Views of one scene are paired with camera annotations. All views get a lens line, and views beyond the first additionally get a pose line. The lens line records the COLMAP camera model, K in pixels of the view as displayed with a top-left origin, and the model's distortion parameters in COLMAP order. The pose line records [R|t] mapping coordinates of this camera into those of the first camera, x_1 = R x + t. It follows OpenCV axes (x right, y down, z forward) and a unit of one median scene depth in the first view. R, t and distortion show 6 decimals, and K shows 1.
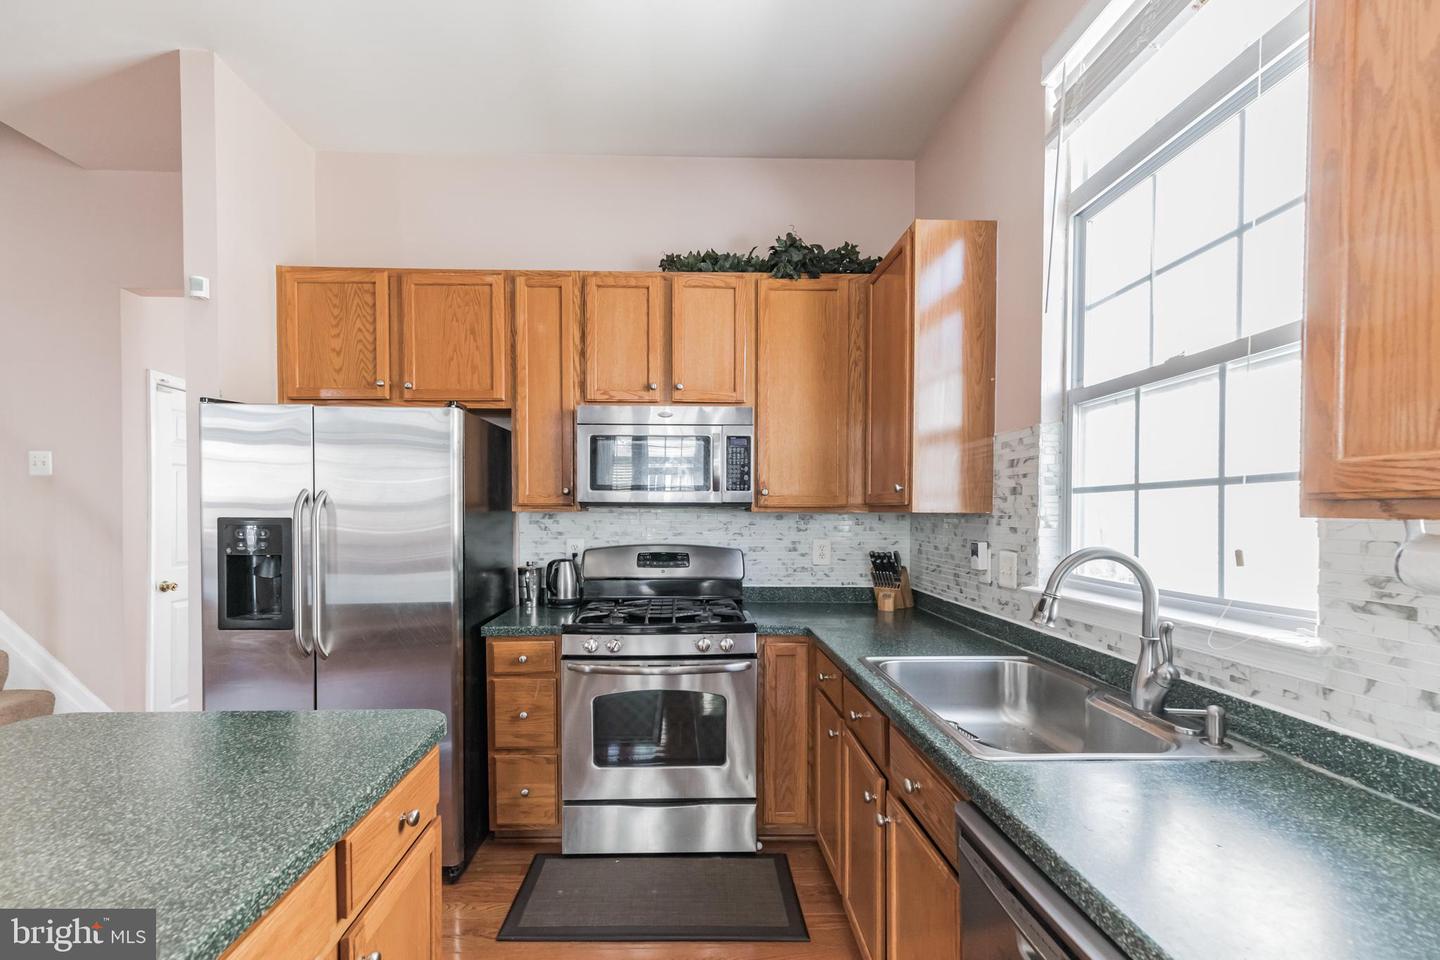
lens RADIAL K [[628.8, 0, 698.3], [0, 628.8, 525.2], [0, 0, 1]] dist [0.002280, 0.000173]
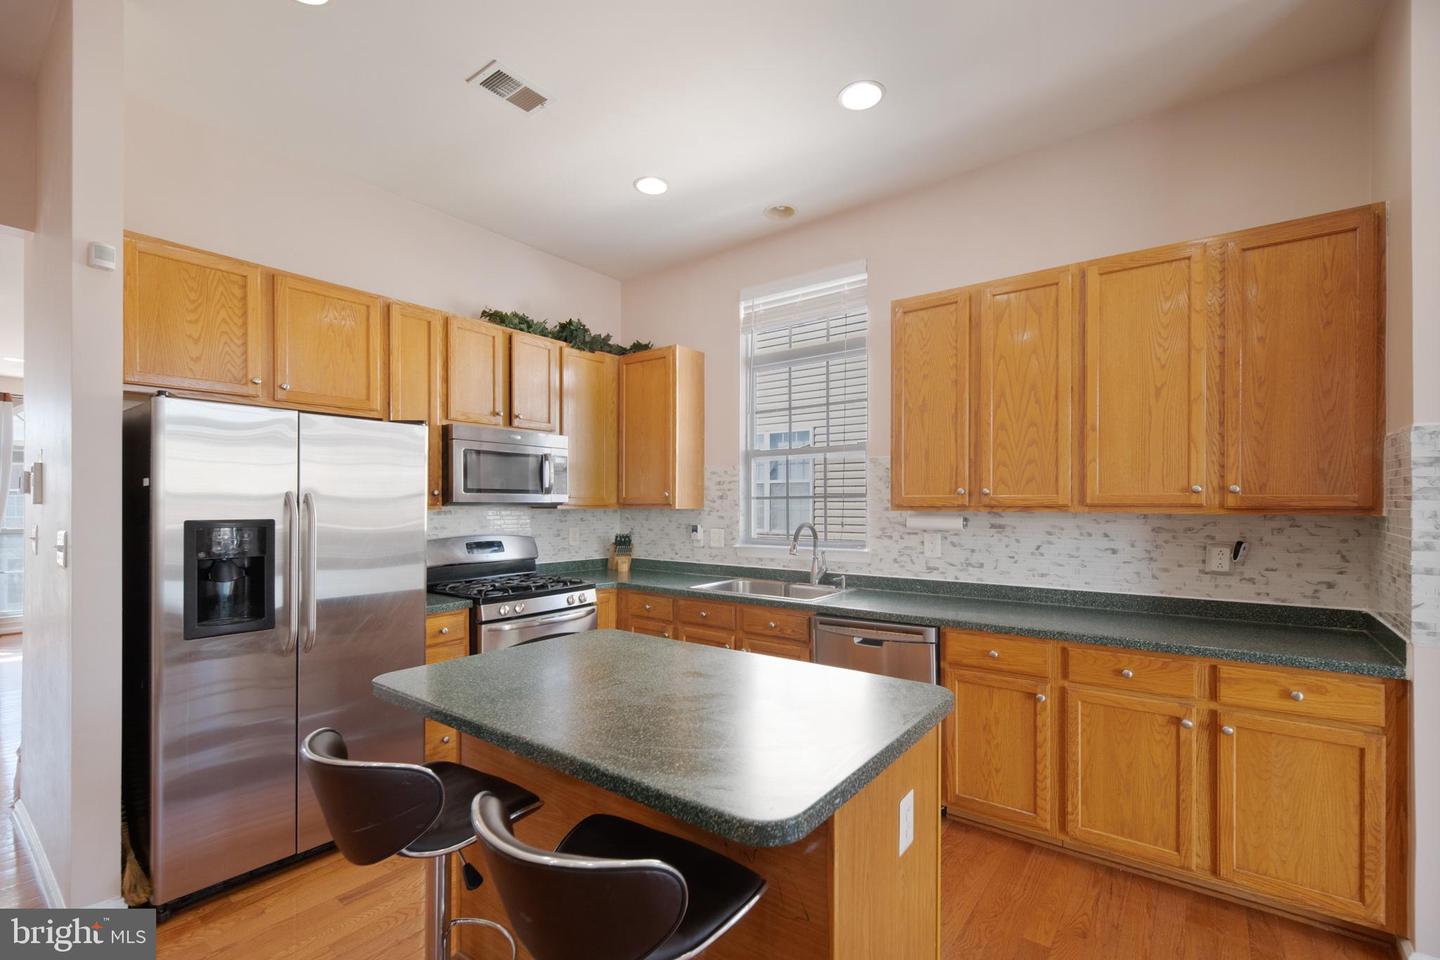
lens RADIAL K [[630.1, 0, 720.7], [0, 630.1, 508.9], [0, 0, 1]] dist [0.002233, 0.000467]
pose [[0.625719, -0.008742, 0.780000, -0.817763], [0.018671, 0.999819, -0.003772, -0.009082], [-0.779825, 0.016924, 0.625768, -0.175132]]
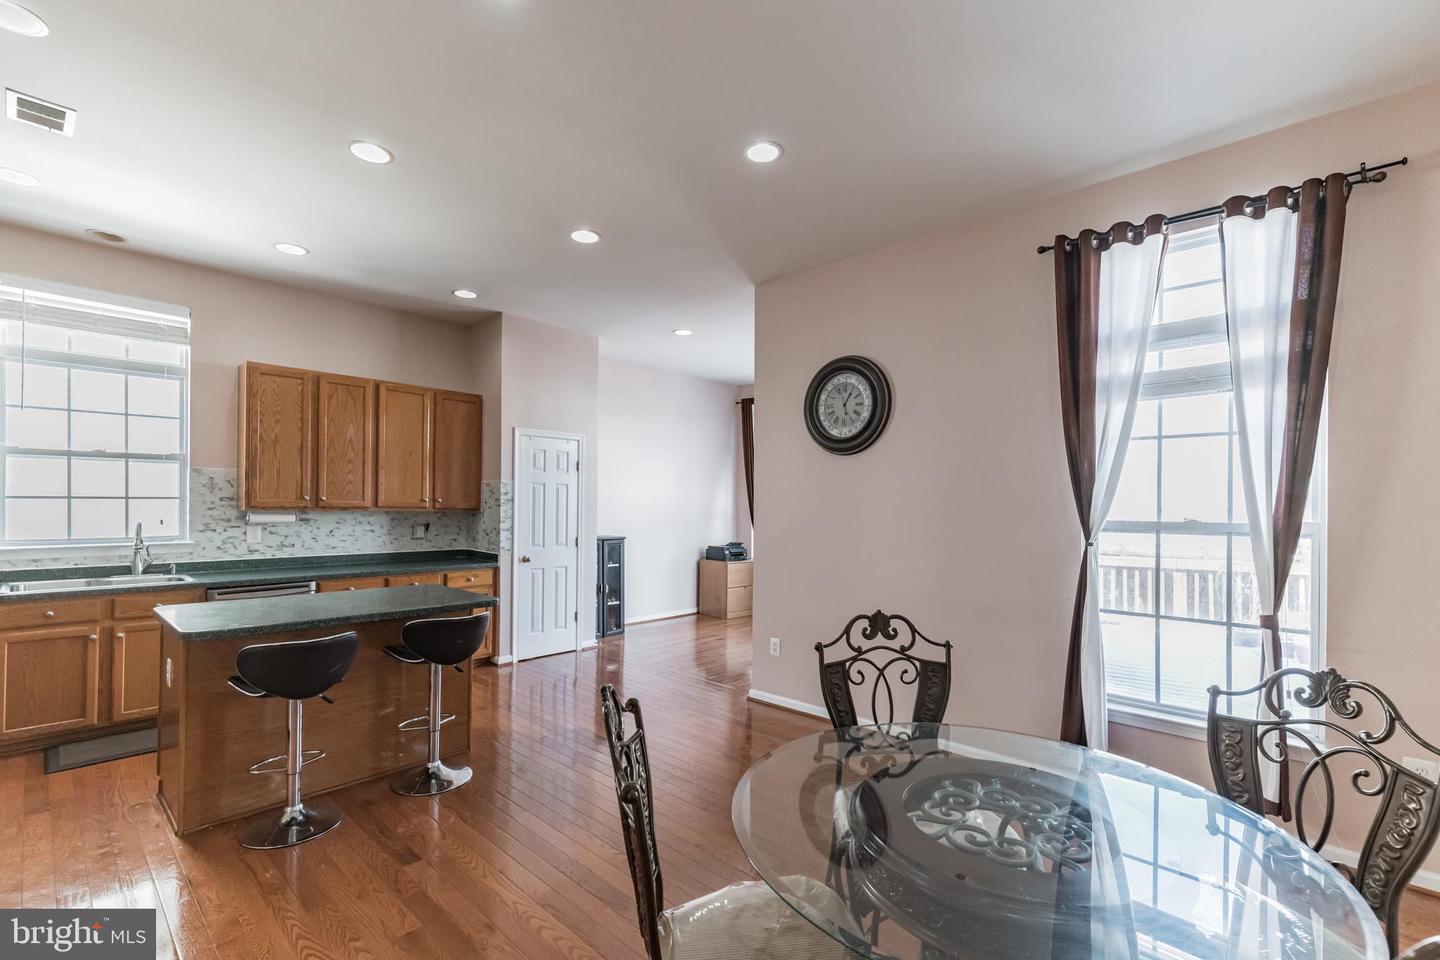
lens RADIAL K [[630.1, 0, 720.7], [0, 630.1, 508.9], [0, 0, 1]] dist [0.002233, 0.000467]
pose [[-0.719399, -0.016538, 0.694400, -1.742660], [0.000418, 0.999706, 0.024243, -0.047451], [-0.694597, 0.017731, -0.719181, 0.637170]]
